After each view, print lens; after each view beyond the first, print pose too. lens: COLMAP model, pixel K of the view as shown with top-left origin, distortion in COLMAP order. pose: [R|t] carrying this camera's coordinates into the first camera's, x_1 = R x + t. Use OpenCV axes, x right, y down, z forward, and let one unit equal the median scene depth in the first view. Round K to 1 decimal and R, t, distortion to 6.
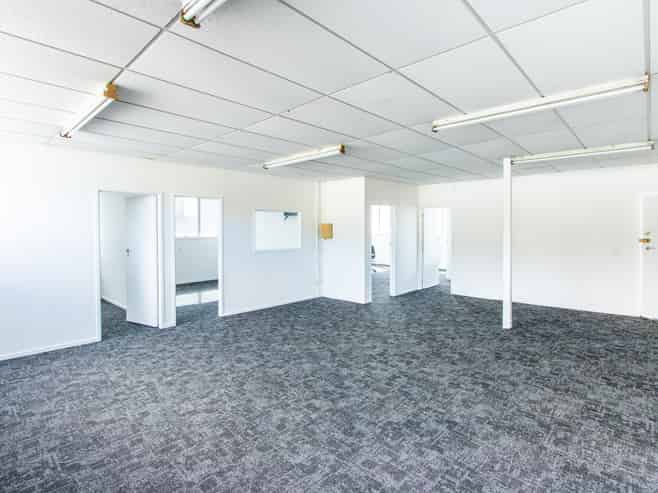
lens RADIAL K [[346.2, 0, 330.1], [0, 346.2, 241.3], [0, 0, 1]] dist [0.000042, -0.000654]
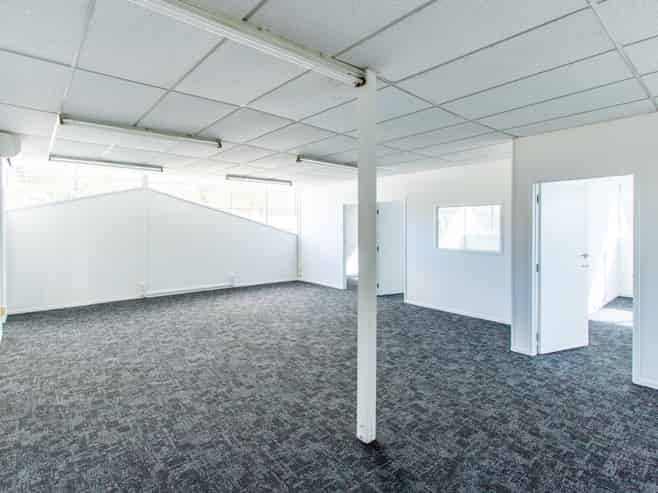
lens RADIAL K [[346.2, 0, 331.4], [0, 346.2, 242.8], [0, 0, 1]] dist [0.000042, -0.000654]
pose [[-0.103896, 0.043888, -0.993619, 1.425476], [-0.038886, 0.998083, 0.048151, -0.047226], [0.993828, 0.043641, -0.101990, 1.455872]]
